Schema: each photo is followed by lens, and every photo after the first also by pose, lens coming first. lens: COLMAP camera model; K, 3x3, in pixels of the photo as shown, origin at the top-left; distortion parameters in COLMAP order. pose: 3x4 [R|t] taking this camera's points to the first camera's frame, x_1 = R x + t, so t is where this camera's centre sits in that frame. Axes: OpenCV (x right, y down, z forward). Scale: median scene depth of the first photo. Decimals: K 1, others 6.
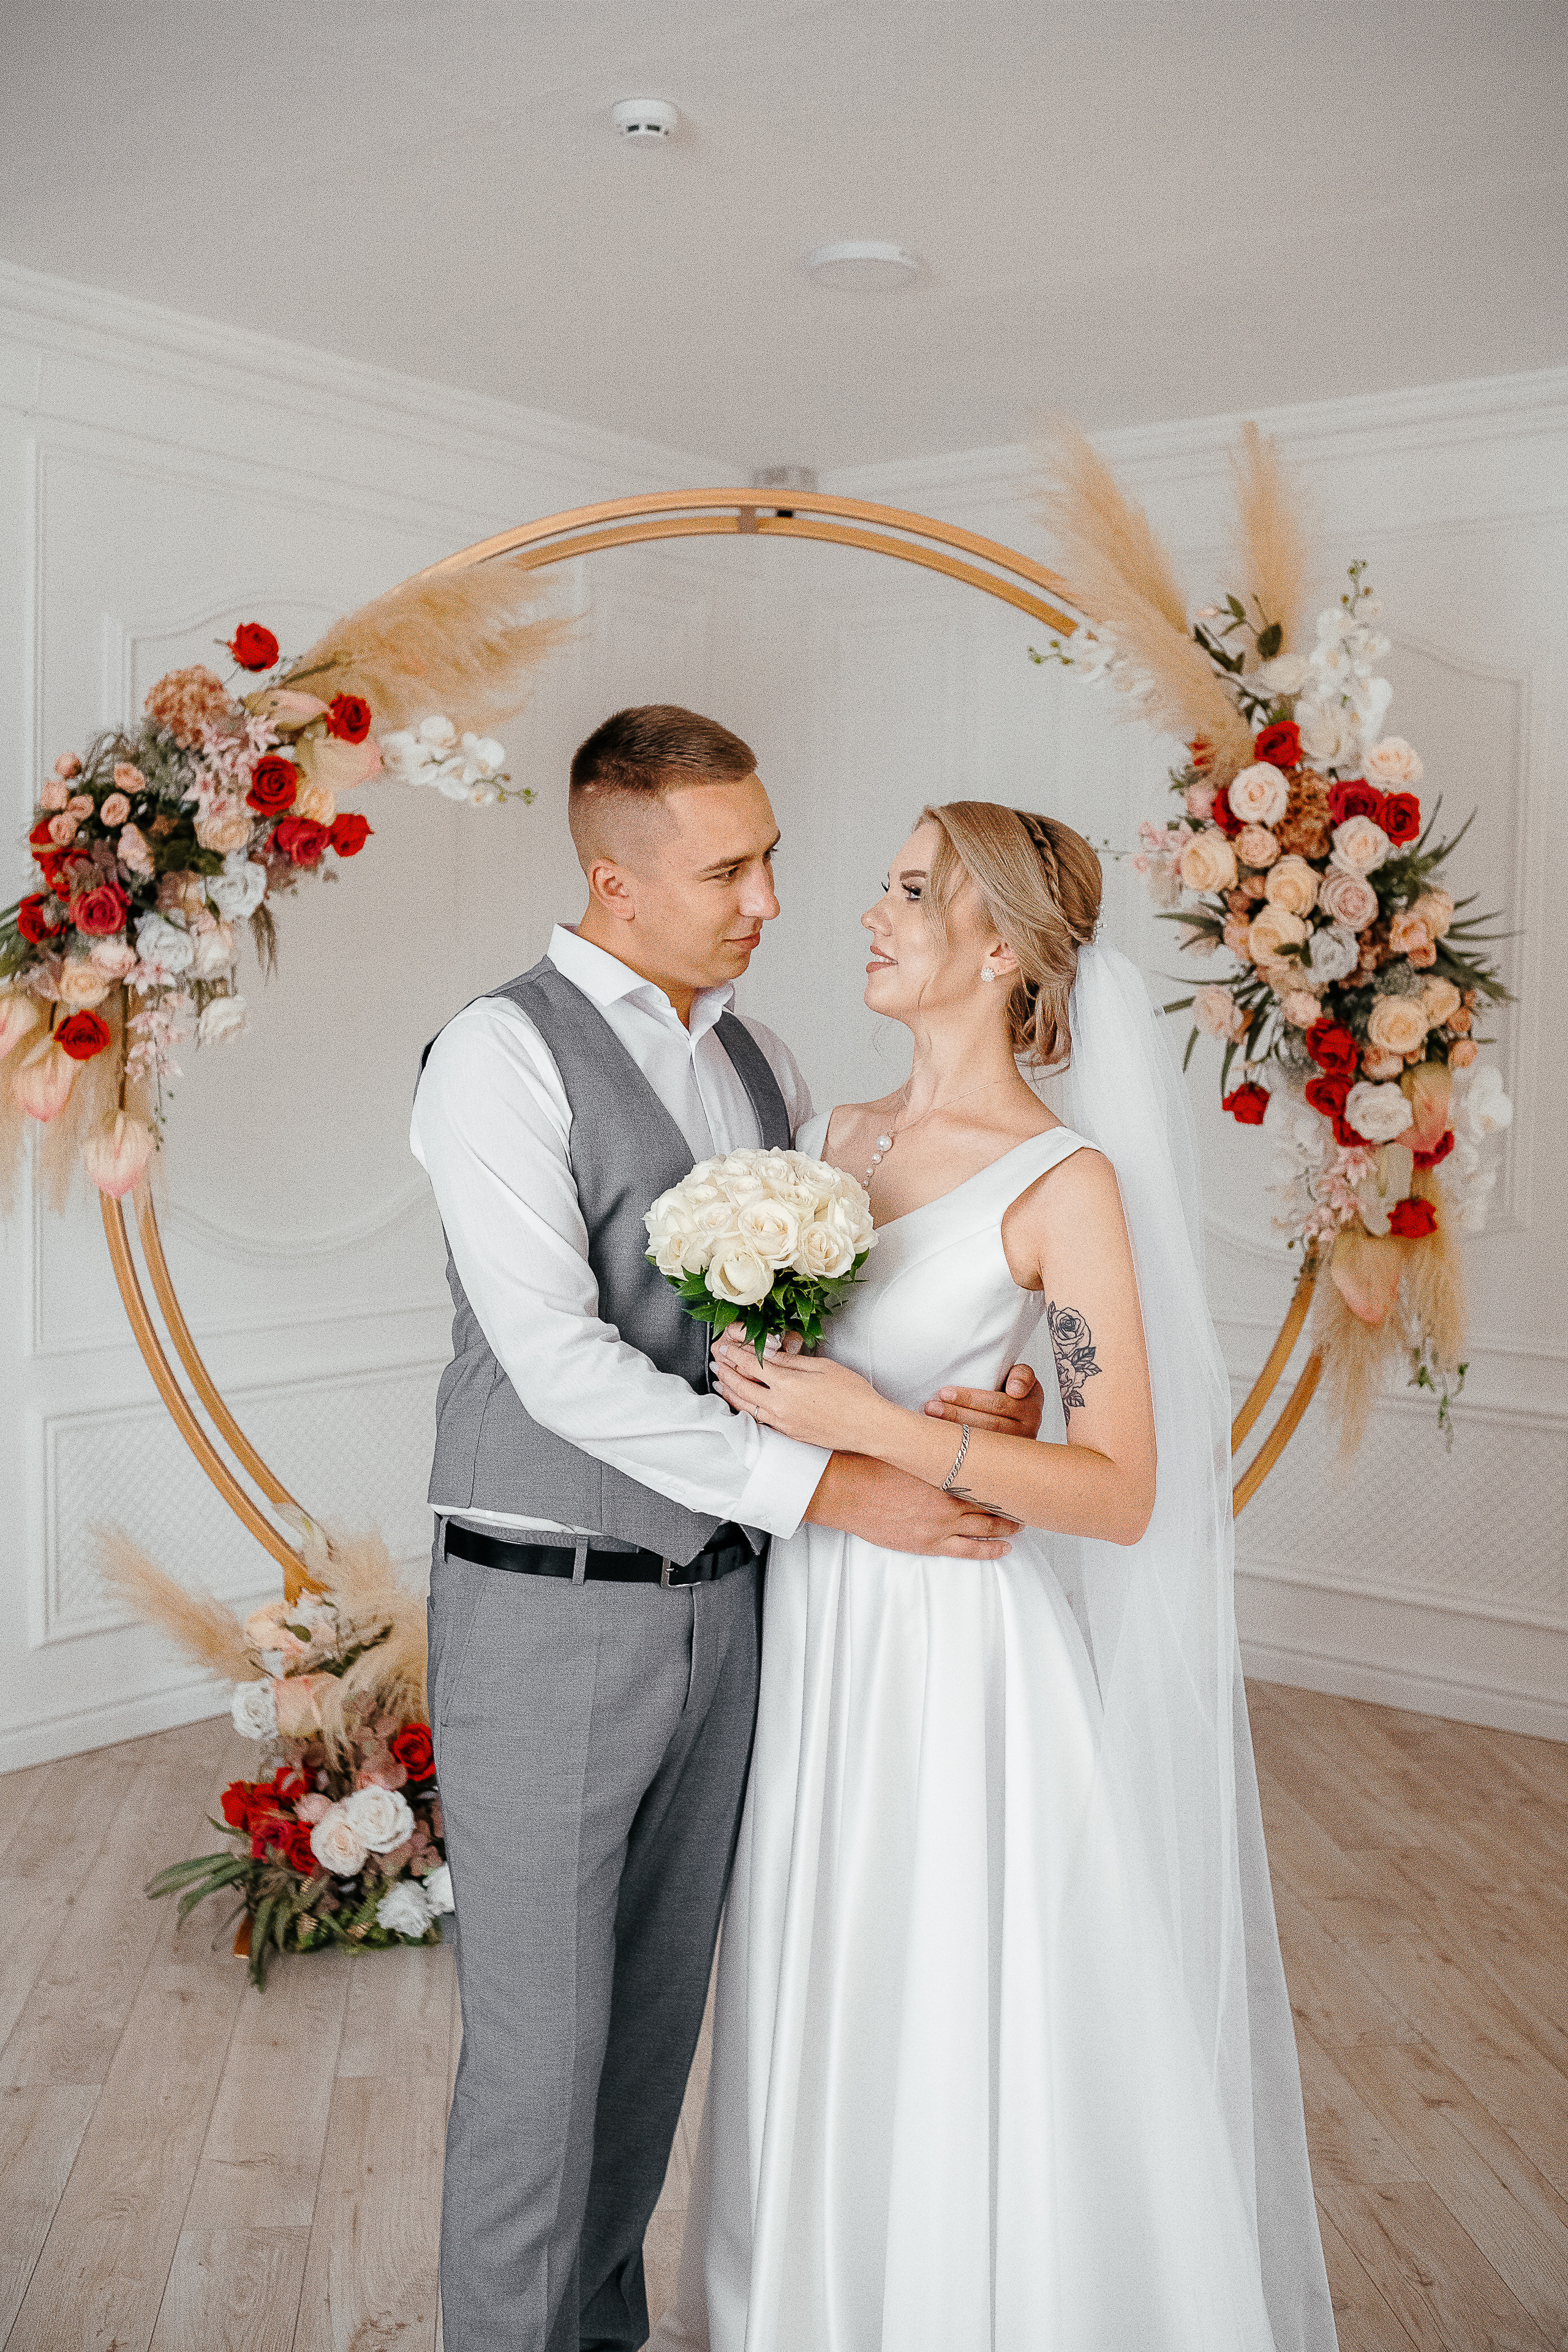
lens RADIAL K [[2359.0, 0, 784.0], [0, 2359.0, 1176.0], [0, 0, 1]] dist [-0.133318, 0.217568]
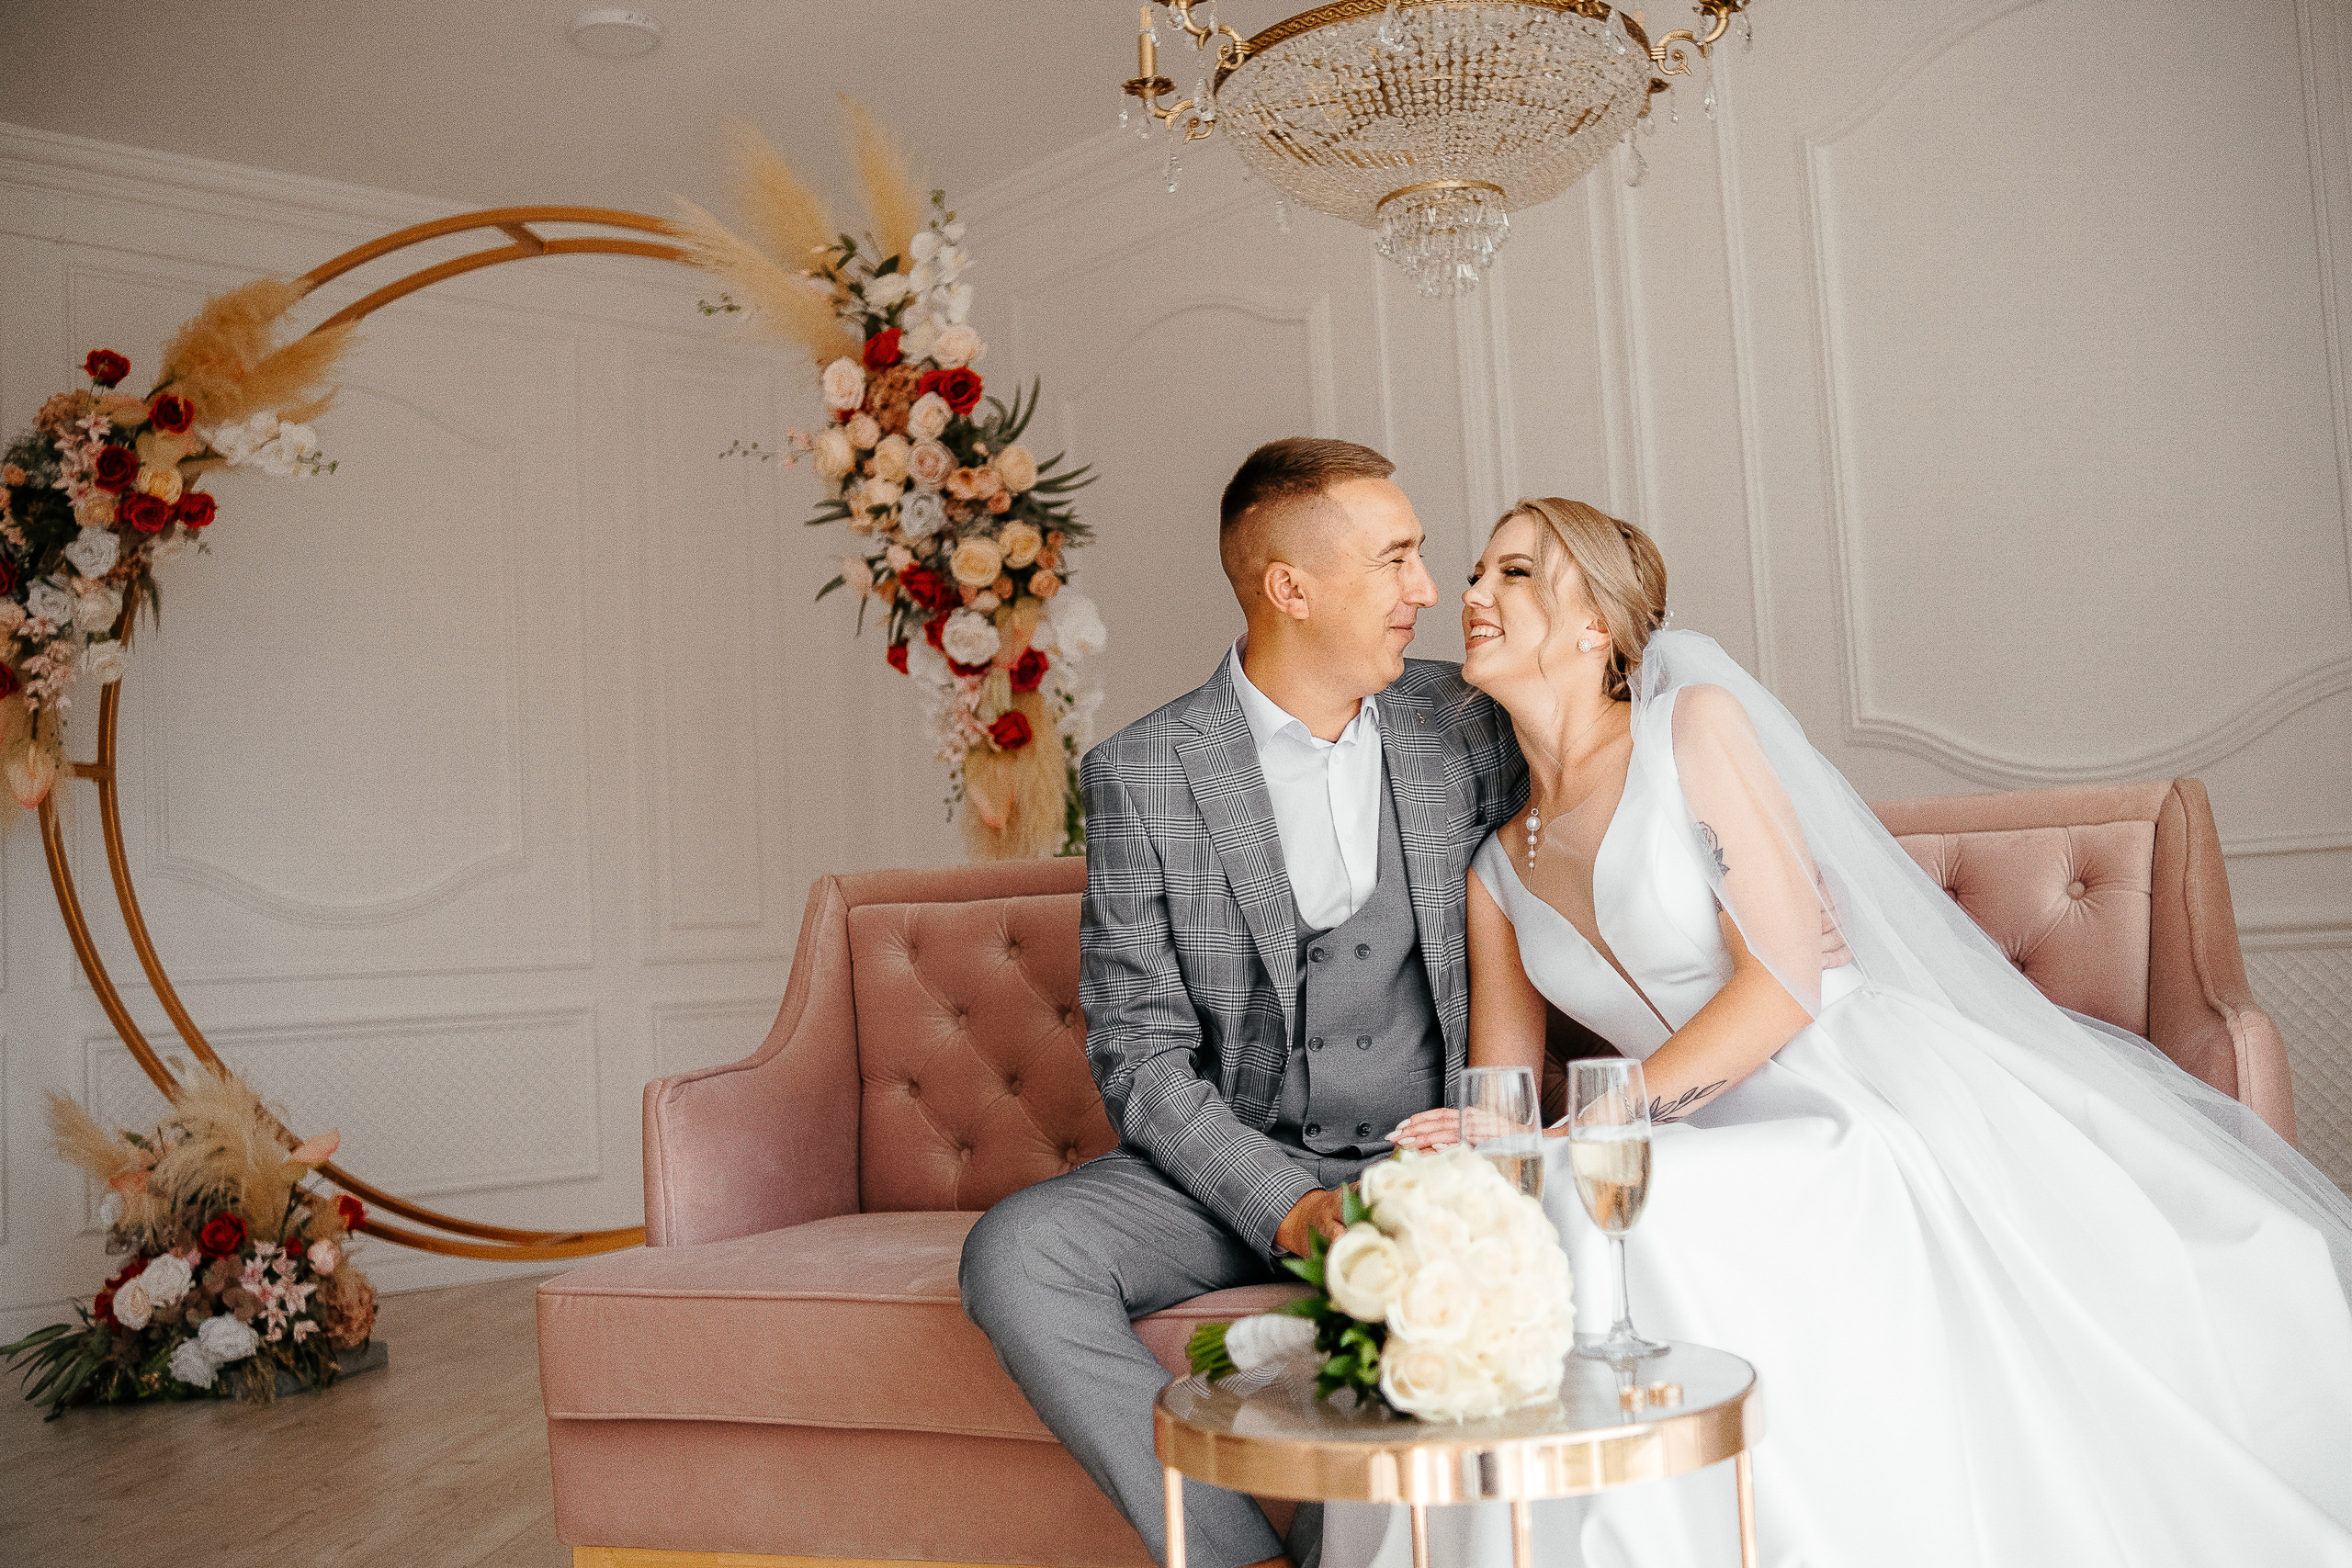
lens RADIAL K [[2358.8, 0, 1176.0], [0, 2358.8, 784.0], [0, 0, 1]] dist [-0.133318, 0.217568]
pose [[0.982460, -0.082760, -0.167103, 0.539745], [0.057153, 0.986631, -0.152618, 0.225481], [0.177500, 0.140391, 0.974056, -0.105644]]
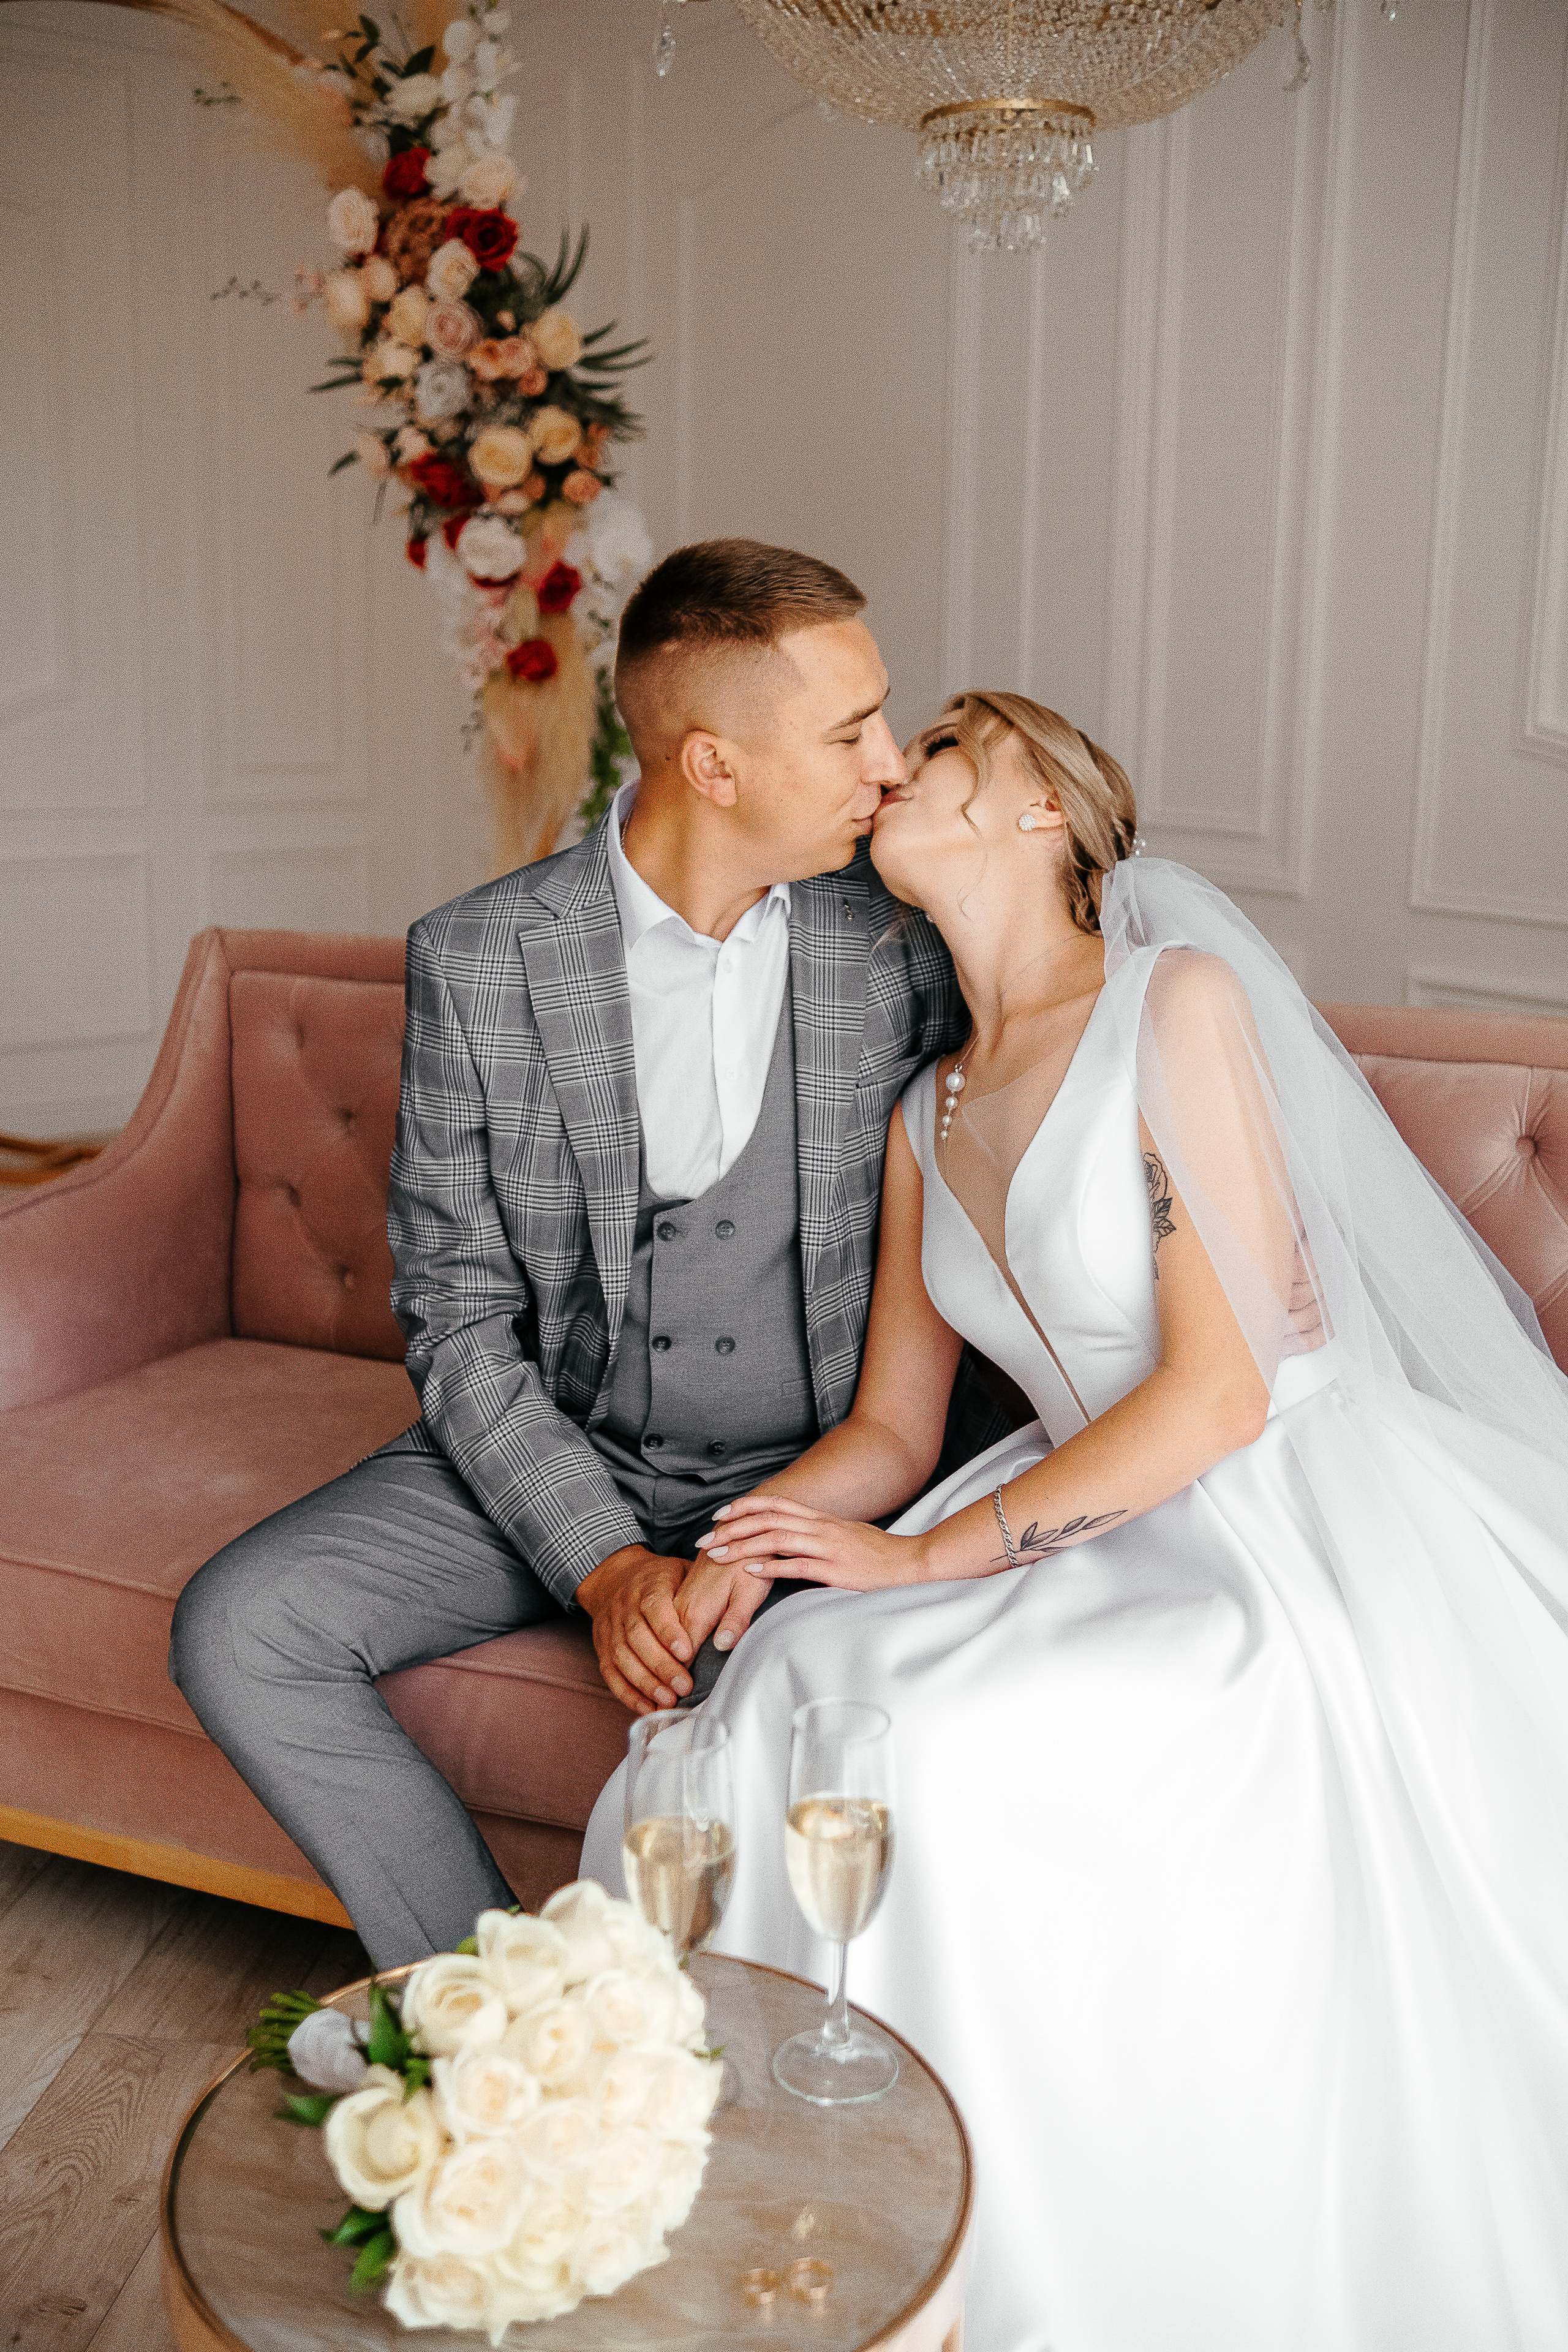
lens RADIAL K [[2359.0, 0, 784.0], [0, 2359.0, 1176.0], [0, 0, 1]] dist [-0.133318, 0.217568]
pose [[0.974319, 0.046411, -0.220338, 0.599825], [-0.016903, 0.990842, 0.133963, 0.100125], [0.224538, -0.126798, 0.966181, 0.043554]]
